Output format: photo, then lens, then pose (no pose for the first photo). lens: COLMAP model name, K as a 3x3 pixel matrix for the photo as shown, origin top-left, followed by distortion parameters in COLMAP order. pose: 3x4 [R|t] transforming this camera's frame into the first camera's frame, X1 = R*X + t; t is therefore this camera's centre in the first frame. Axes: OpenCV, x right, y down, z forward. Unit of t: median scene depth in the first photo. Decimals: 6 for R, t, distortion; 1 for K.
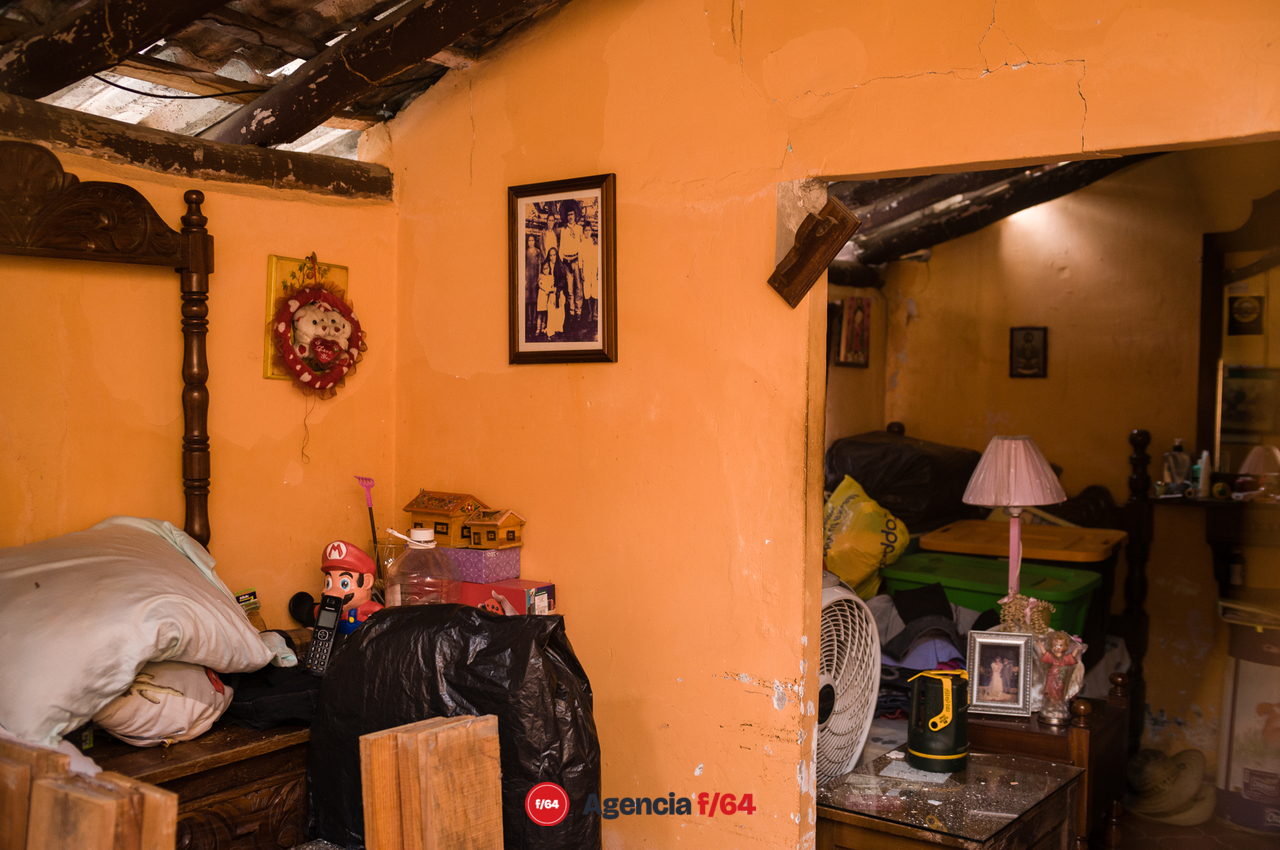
lens RADIAL K [[1273.3, 0, 639.4], [0, 1273.3, 451.6], [0, 0, 1]] dist [-0.112190, 0.144901]
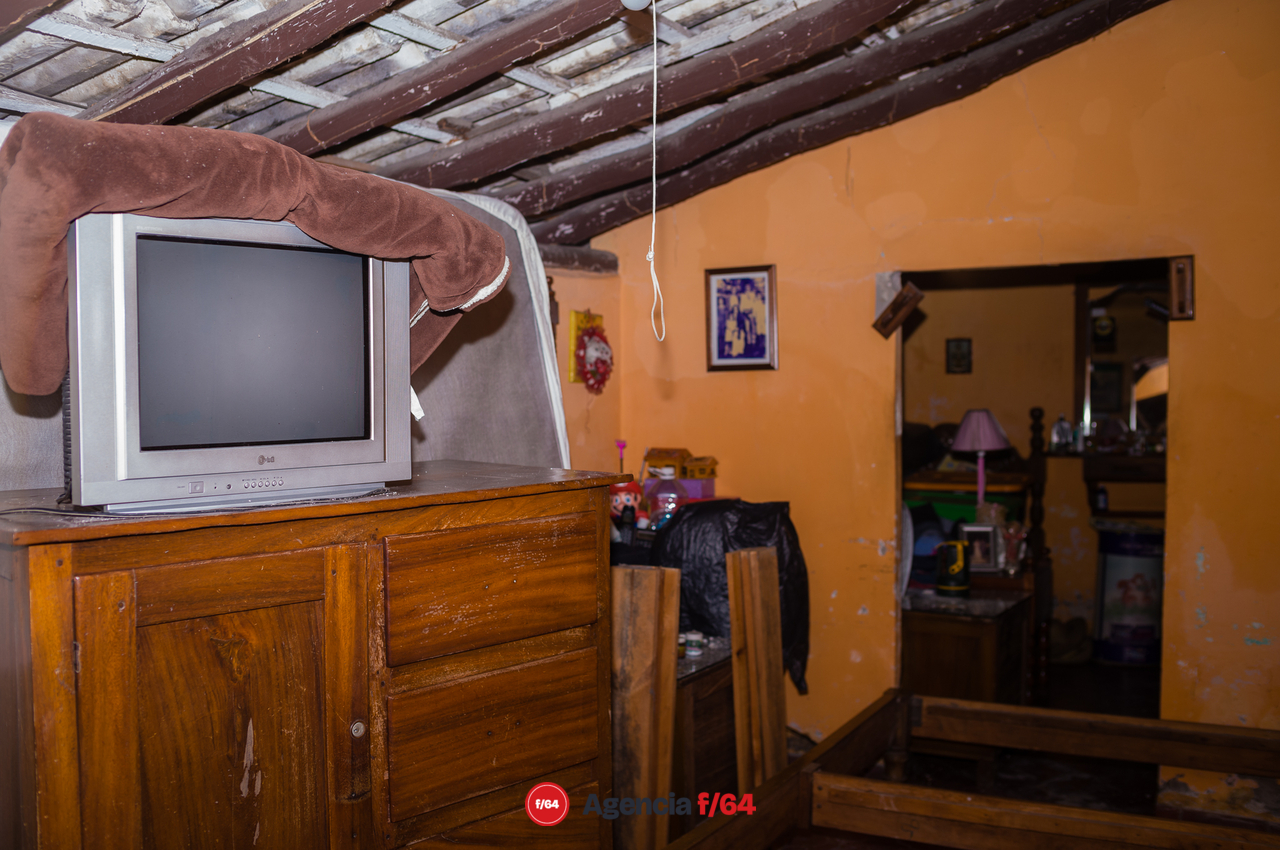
lens RADIAL K [[1273.3, 0, 639.4], [0, 1273.3, 451.6], [0, 0, 1]] dist [-0.112190, 0.144901]
pose [[0.993008, -0.024960, 0.115381, -0.403189], [0.024929, 0.999688, 0.001712, 0.034478], [-0.115388, 0.001177, 0.993320, -0.715835]]
